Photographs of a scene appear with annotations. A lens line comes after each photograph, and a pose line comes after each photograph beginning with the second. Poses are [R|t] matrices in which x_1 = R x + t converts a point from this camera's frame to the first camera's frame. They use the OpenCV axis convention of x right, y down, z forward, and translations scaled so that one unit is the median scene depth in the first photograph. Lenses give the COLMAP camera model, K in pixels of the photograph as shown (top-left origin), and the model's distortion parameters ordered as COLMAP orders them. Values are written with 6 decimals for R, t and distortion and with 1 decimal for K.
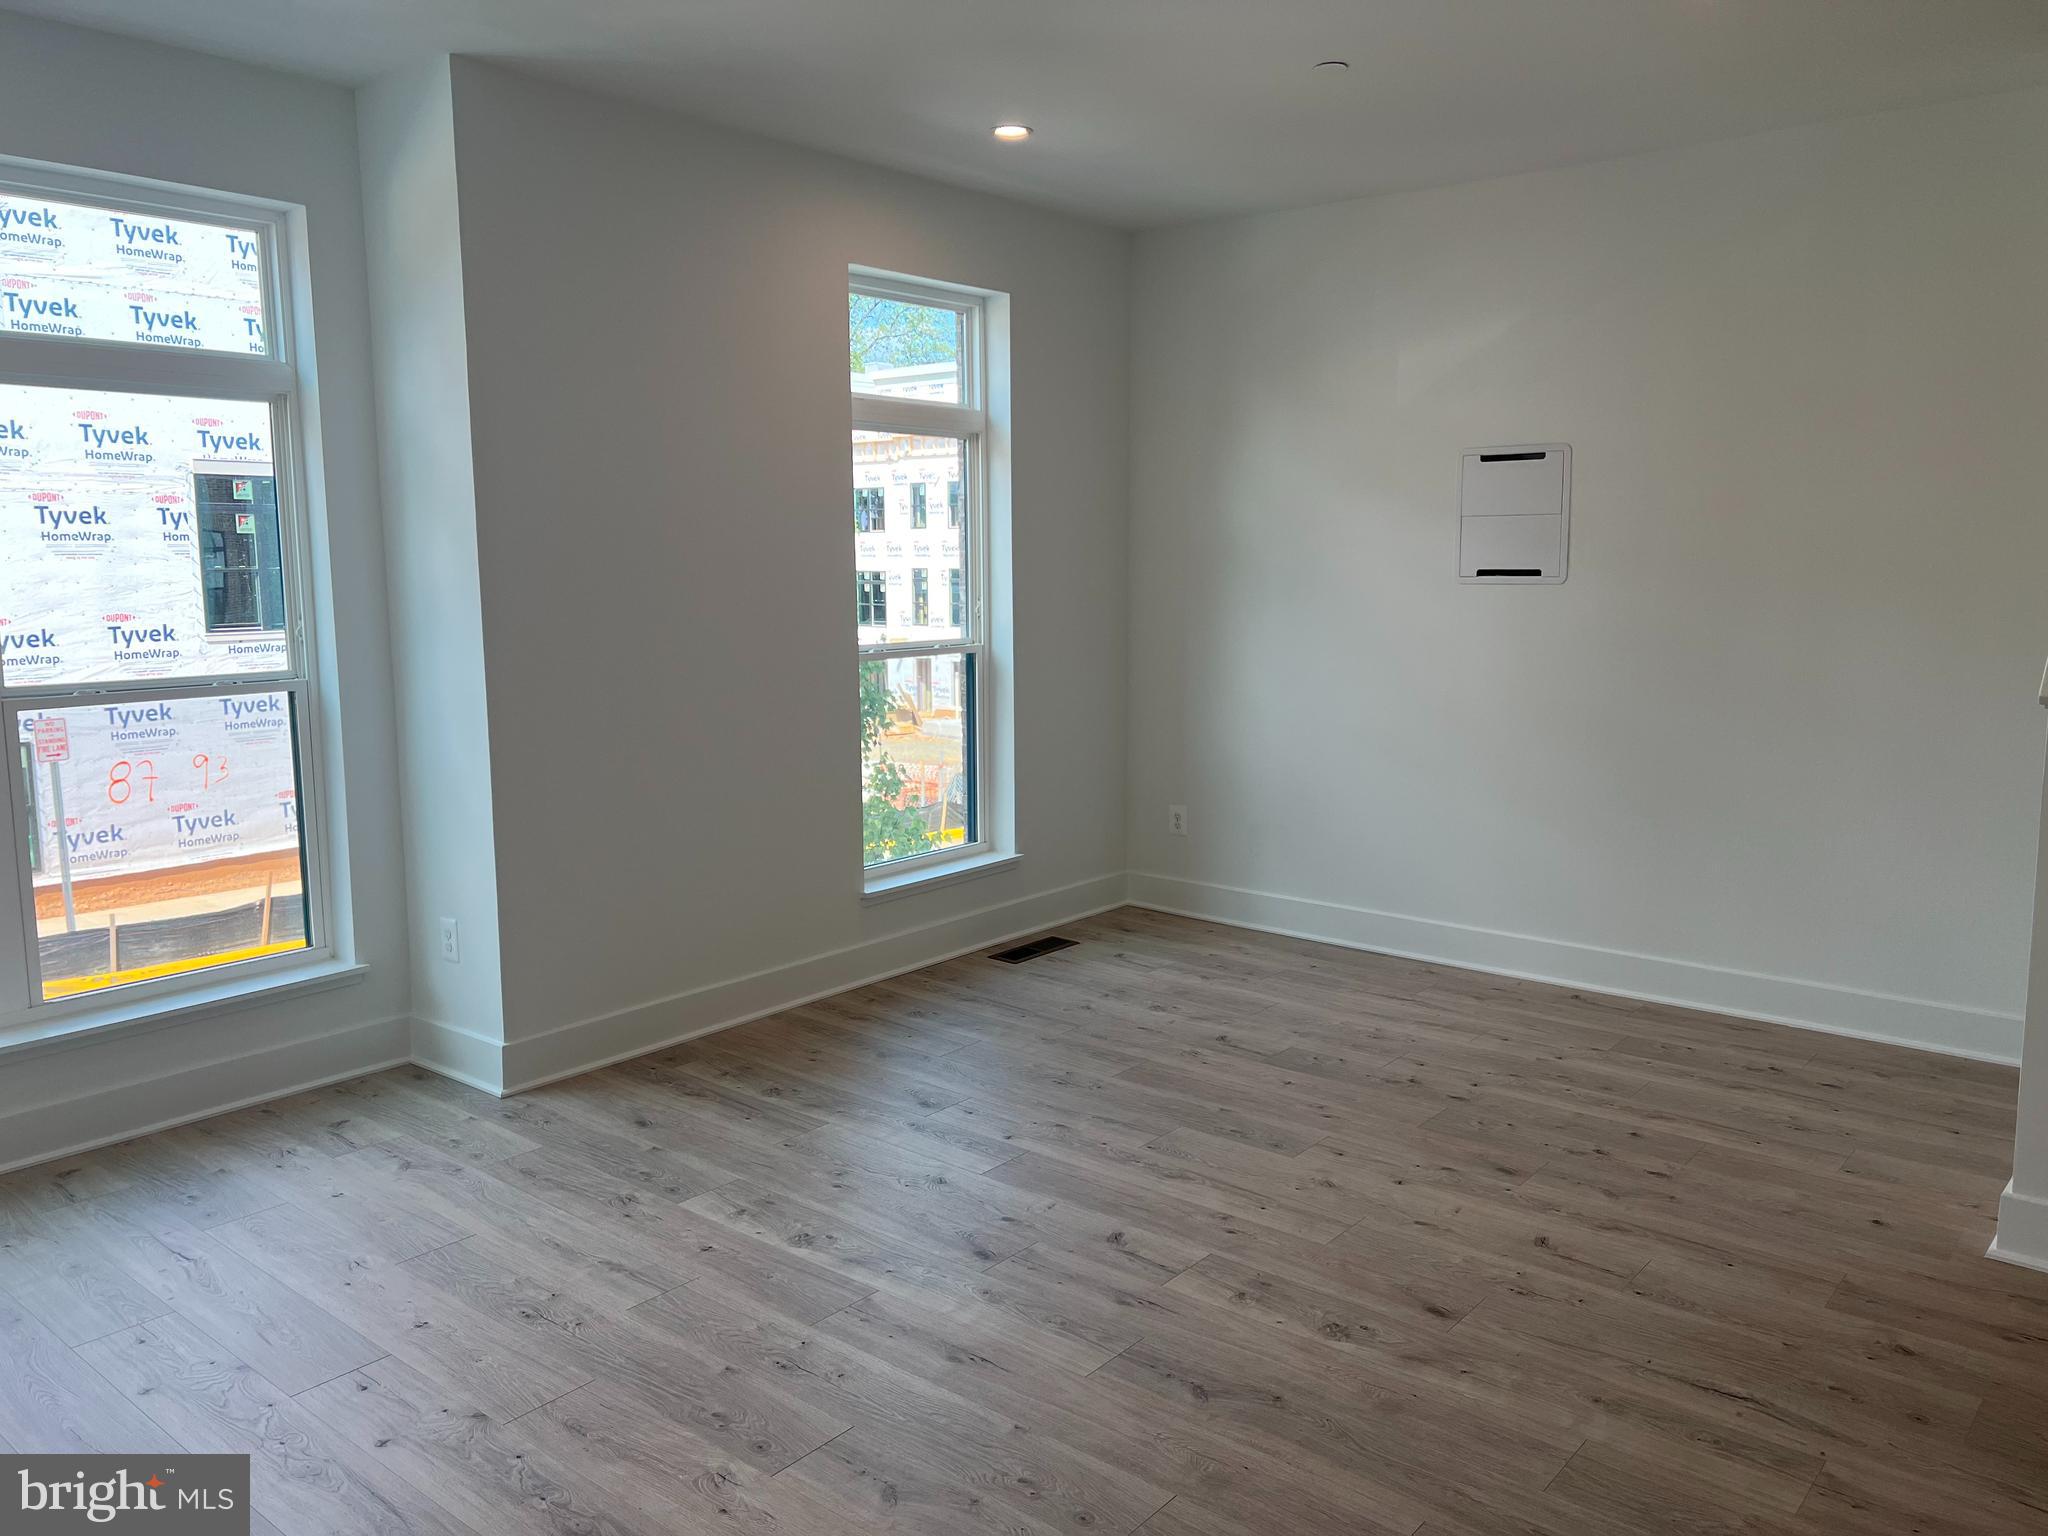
lens RADIAL K [[1545.2, 0, 1015.7], [0, 1545.2, 781.9], [0, 0, 1]] dist [0.066848, -0.088858]
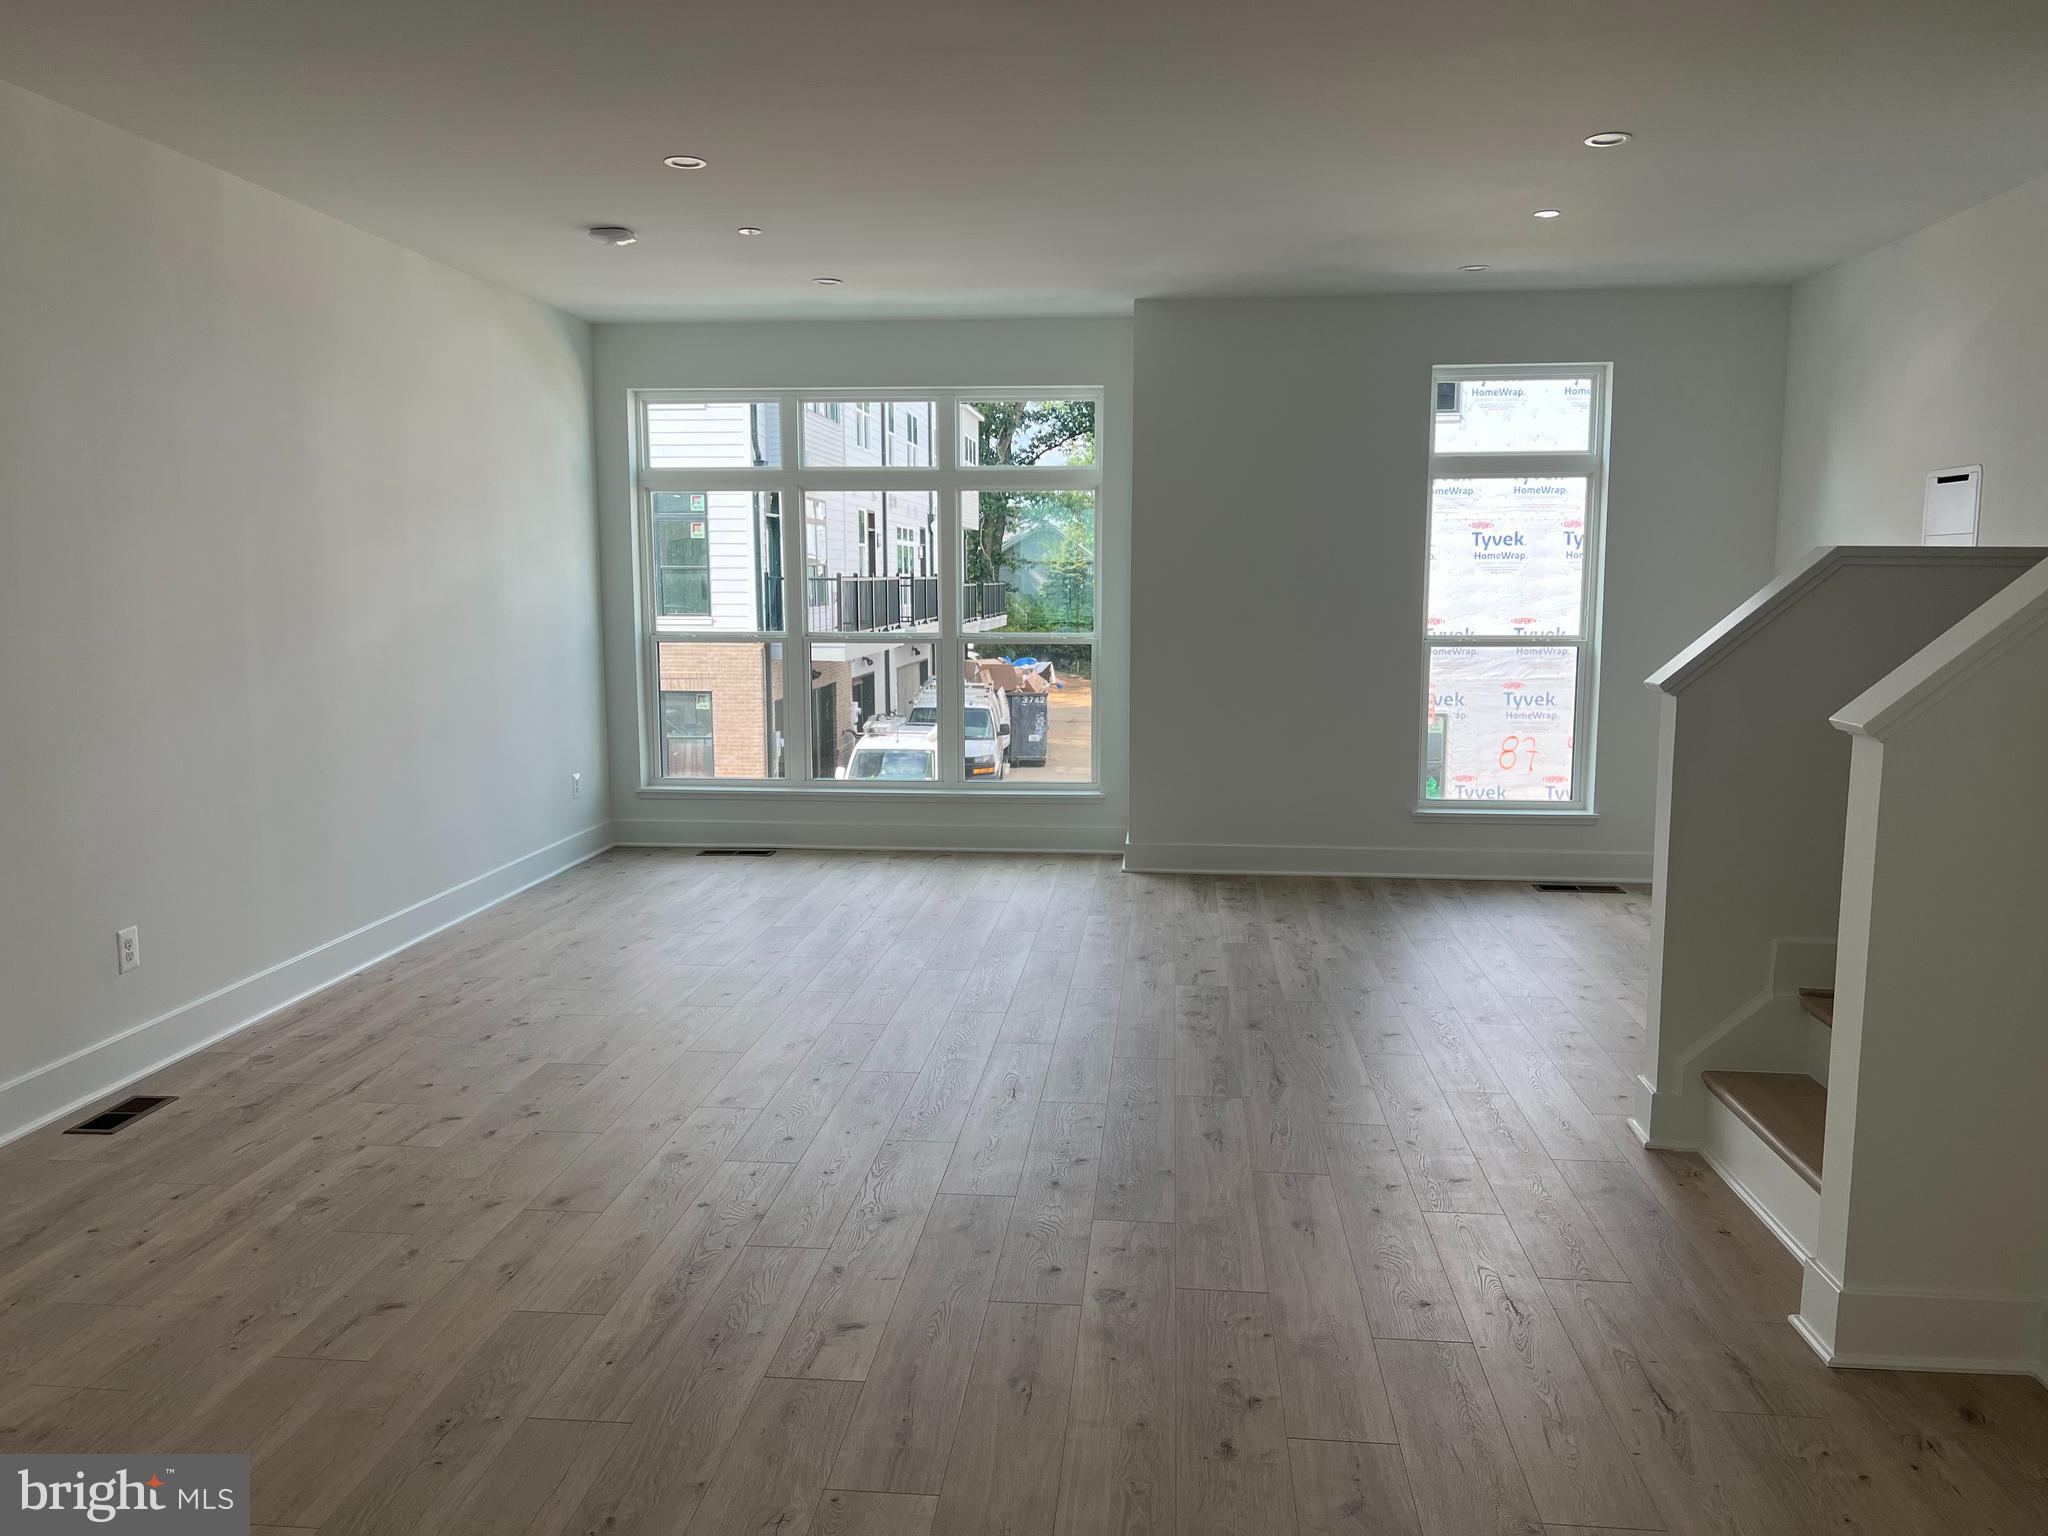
lens RADIAL K [[1545.2, 0, 1036.4], [0, 1545.2, 761.2], [0, 0, 1]] dist [0.066848, -0.088858]
pose [[0.574543, 0.107429, -0.811394, 0.228345], [-0.126876, 0.991055, 0.041377, 0.003777], [0.808581, 0.079173, 0.583034, -0.025881]]
